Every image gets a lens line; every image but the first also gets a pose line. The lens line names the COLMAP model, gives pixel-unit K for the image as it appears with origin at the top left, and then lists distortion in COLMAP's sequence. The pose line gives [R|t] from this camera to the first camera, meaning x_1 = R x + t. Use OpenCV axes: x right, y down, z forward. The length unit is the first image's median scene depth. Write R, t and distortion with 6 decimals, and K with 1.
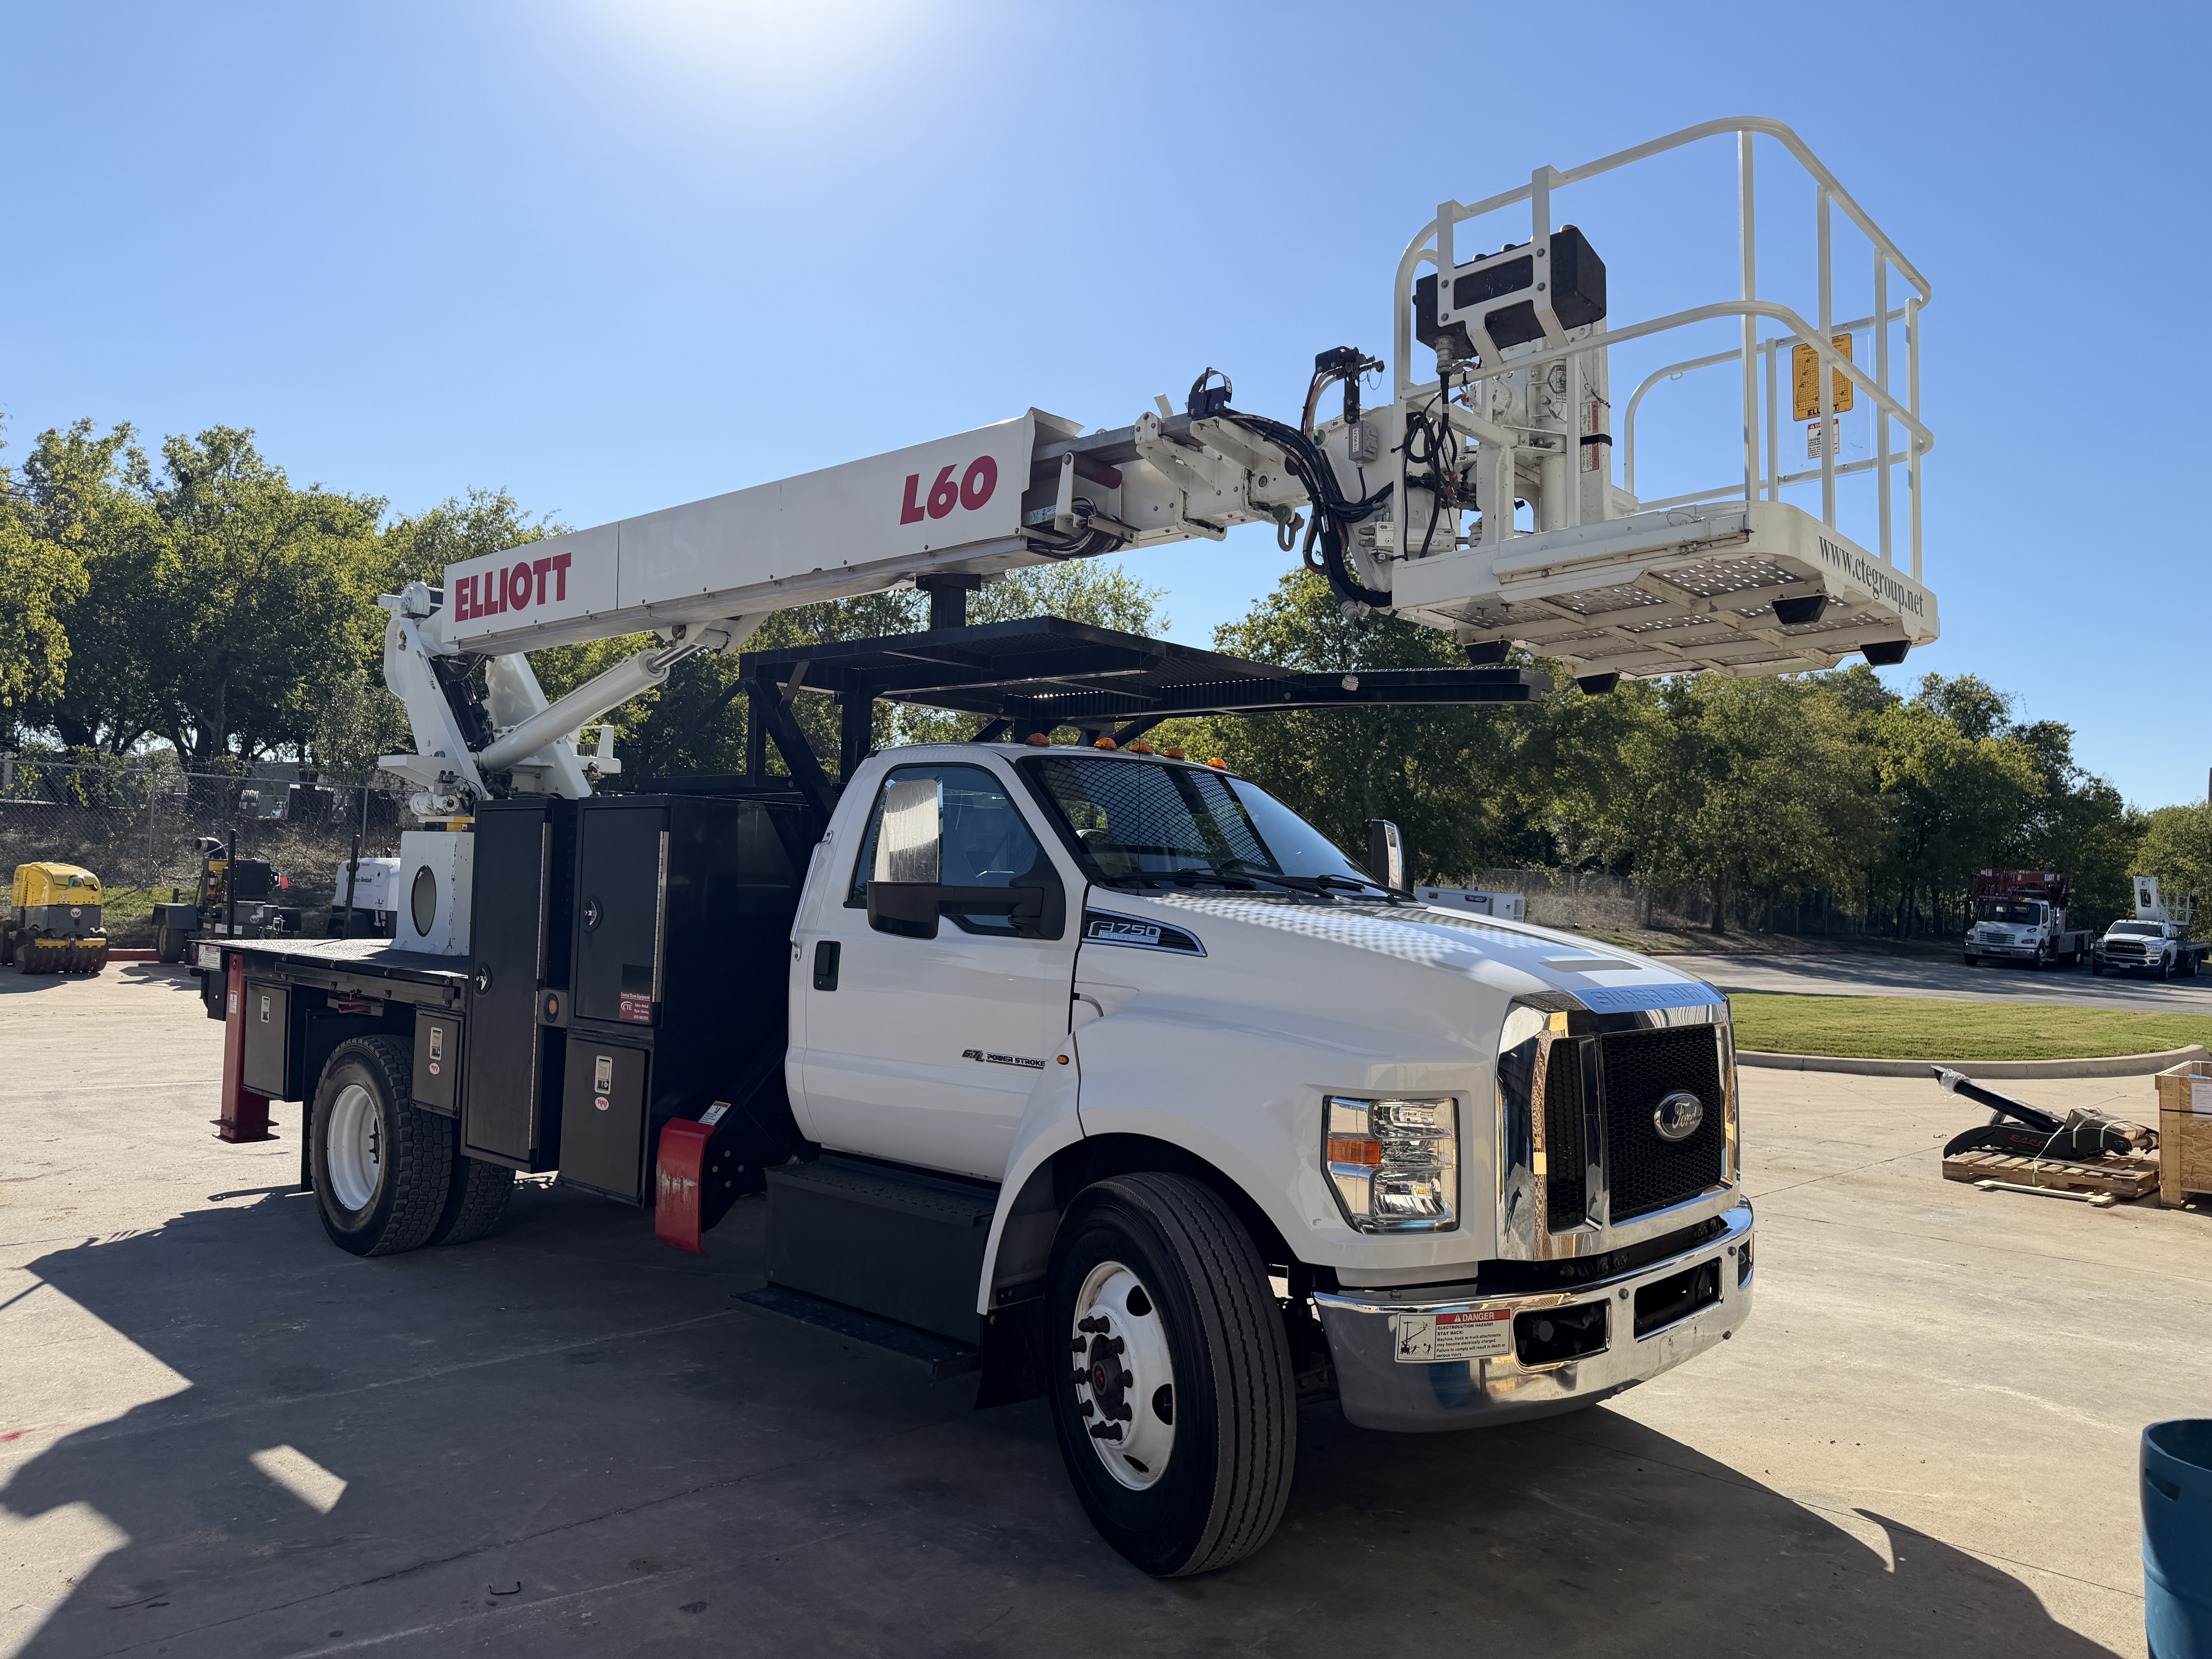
lens RADIAL K [[1573.0, 0, 1150.4], [0, 1573.0, 844.2], [0, 0, 1]] dist [0.062787, -0.073233]
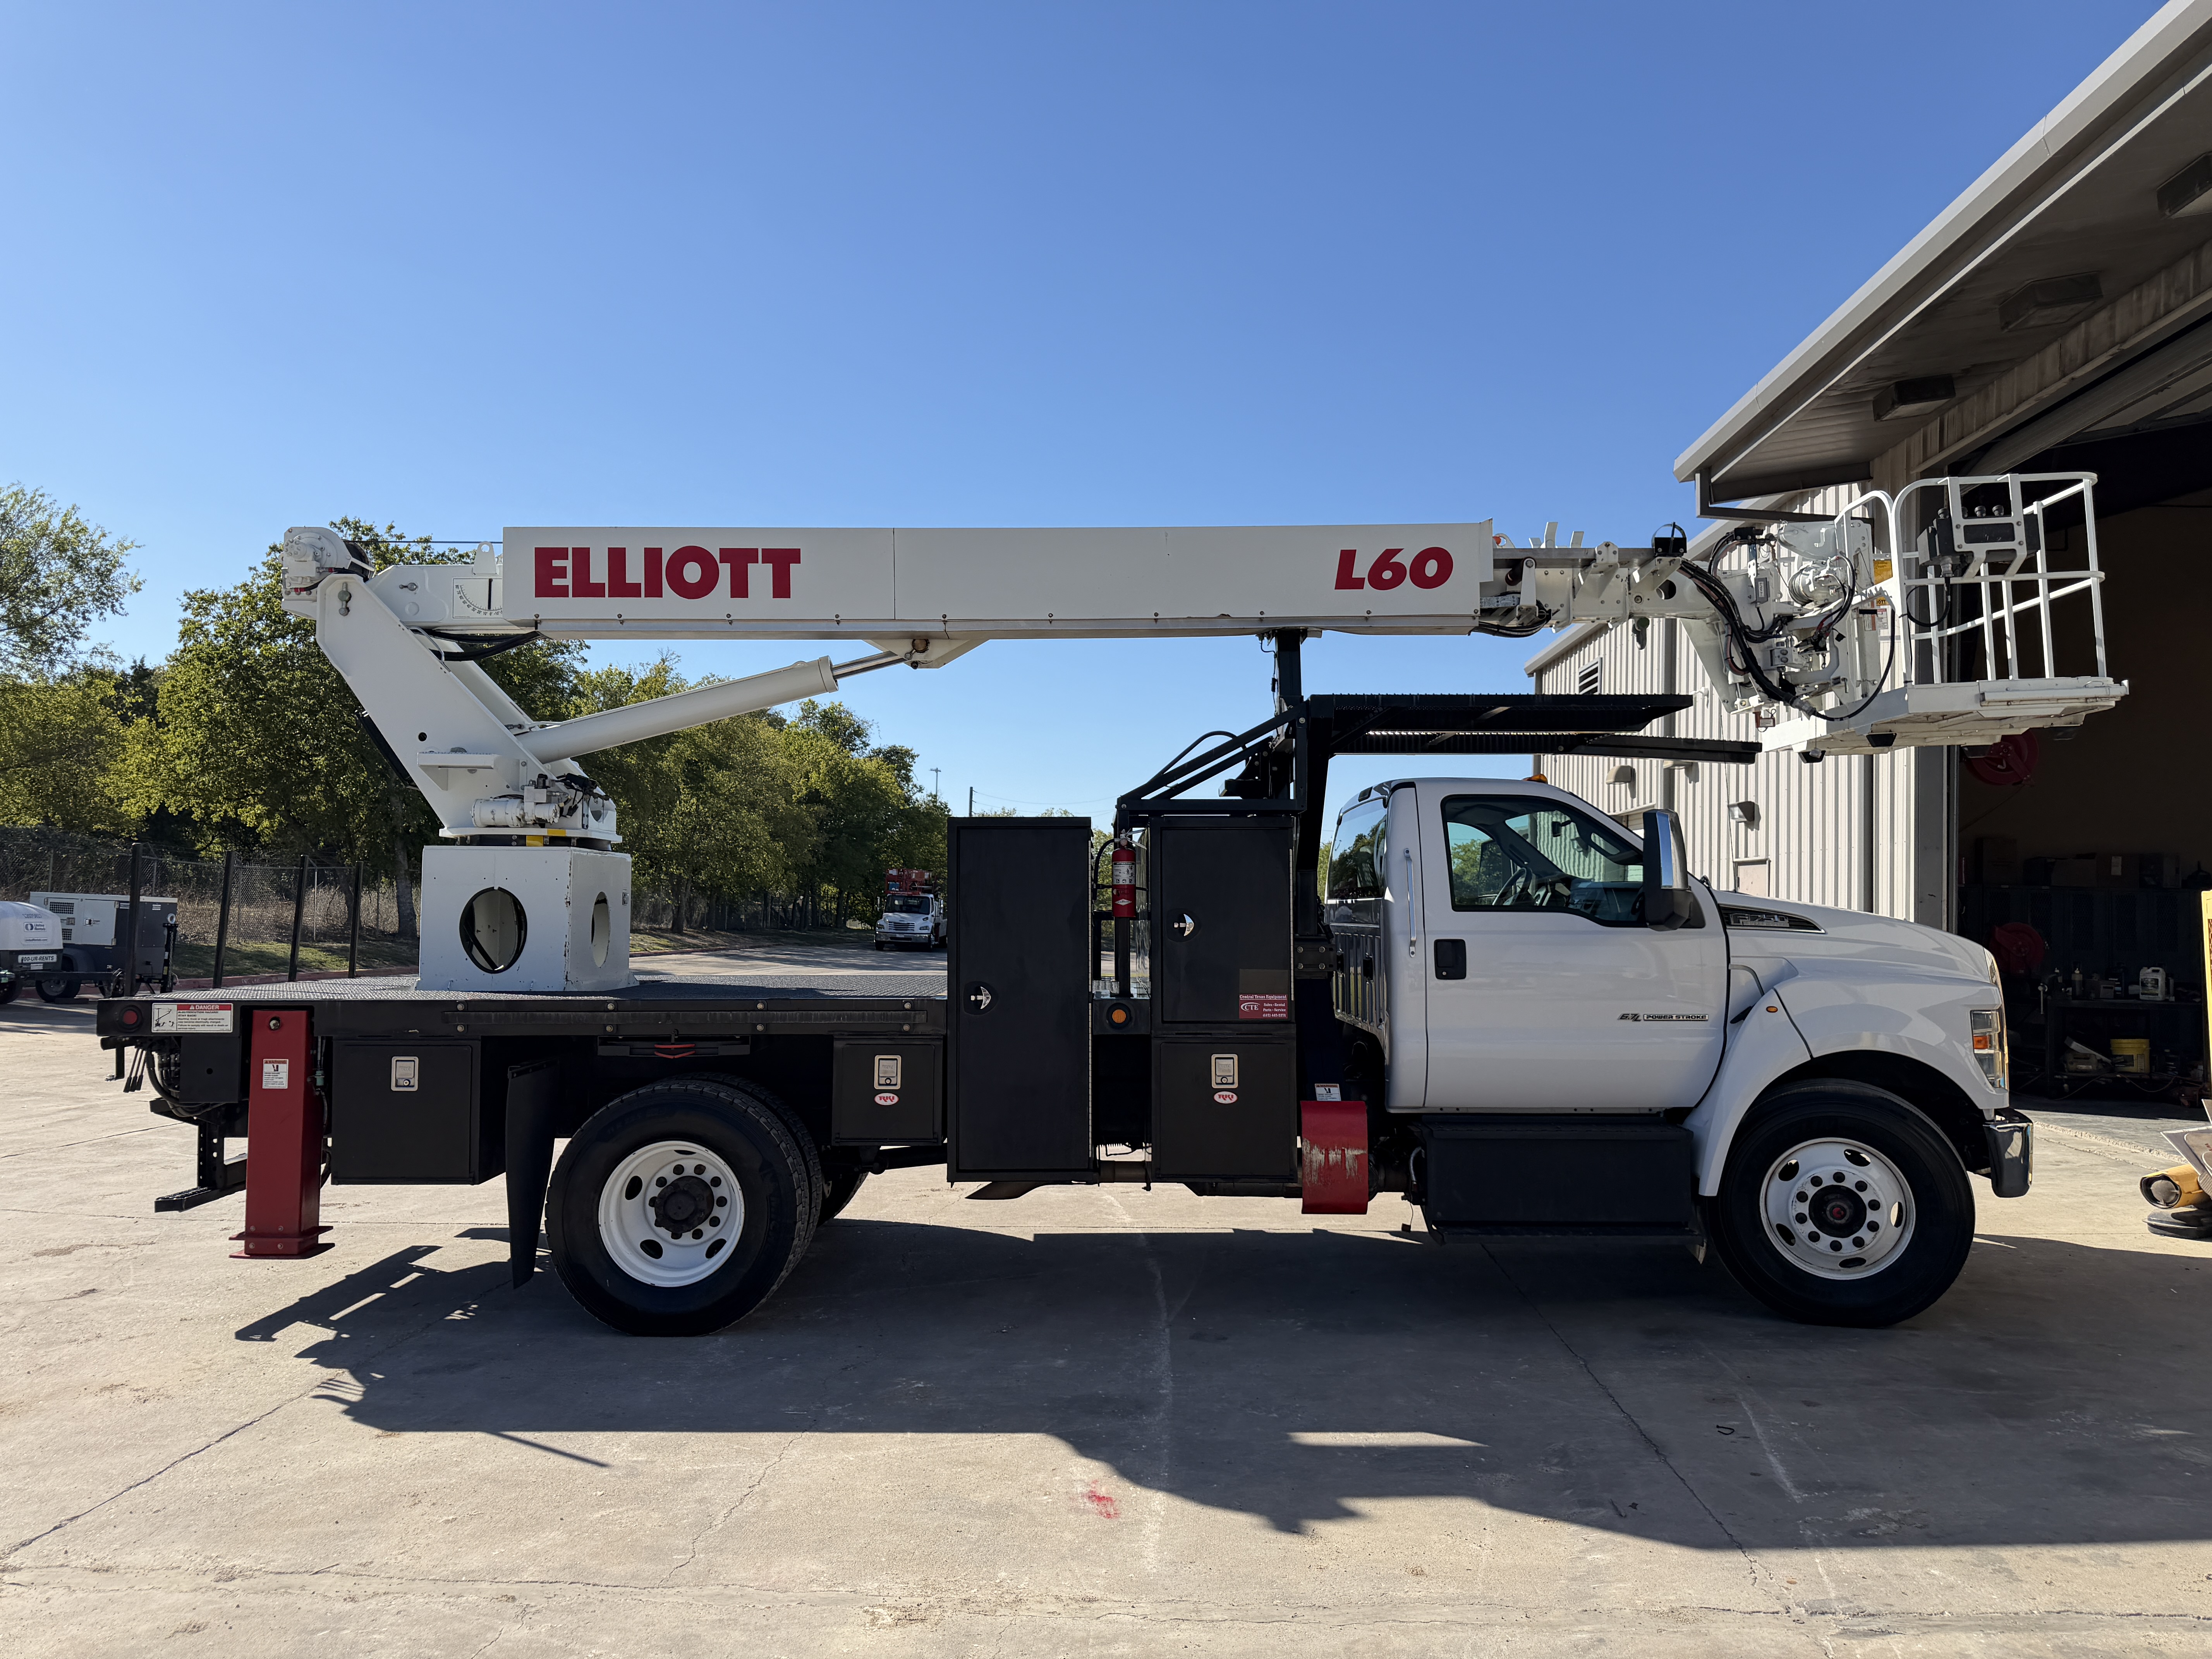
lens RADIAL K [[1543.7, 0, 1115.8], [0, 1543.7, 861.2], [0, 0, 1]] dist [0.047633, -0.069834]
pose [[0.736036, -0.008090, 0.676894, -1.181502], [0.001945, 0.999950, 0.009836, -0.011537], [-0.676939, -0.005924, 0.736015, 0.286320]]
